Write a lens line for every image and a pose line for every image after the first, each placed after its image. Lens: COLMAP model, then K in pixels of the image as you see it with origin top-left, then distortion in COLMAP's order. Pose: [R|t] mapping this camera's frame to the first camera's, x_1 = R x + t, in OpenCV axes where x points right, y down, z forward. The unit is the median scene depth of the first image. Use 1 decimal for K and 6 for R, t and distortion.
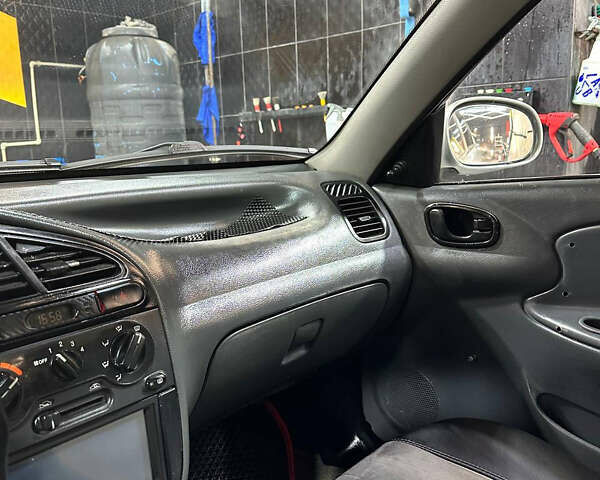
lens RADIAL K [[554.7, 0, 300.0], [0, 554.7, 240.0], [0, 0, 1]] dist [0.059555, -0.143577]
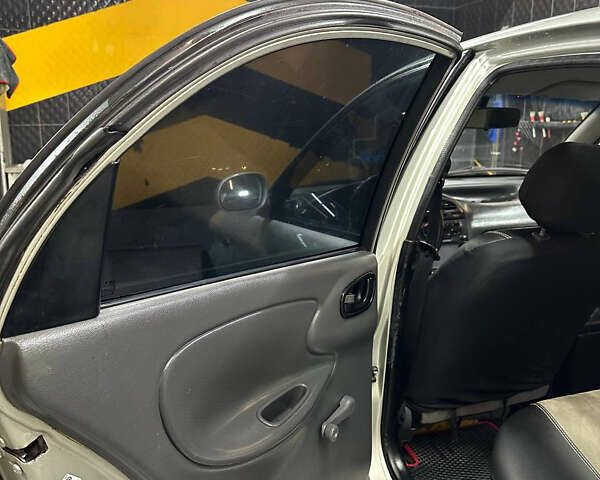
lens RADIAL K [[554.7, 0, 300.0], [0, 554.7, 240.0], [0, 0, 1]] dist [0.059555, -0.143577]
pose [[0.882926, 0.127866, -0.451766, 0.075242], [-0.110487, 0.991765, 0.064770, 0.023660], [0.456327, -0.007273, 0.889782, -0.459035]]
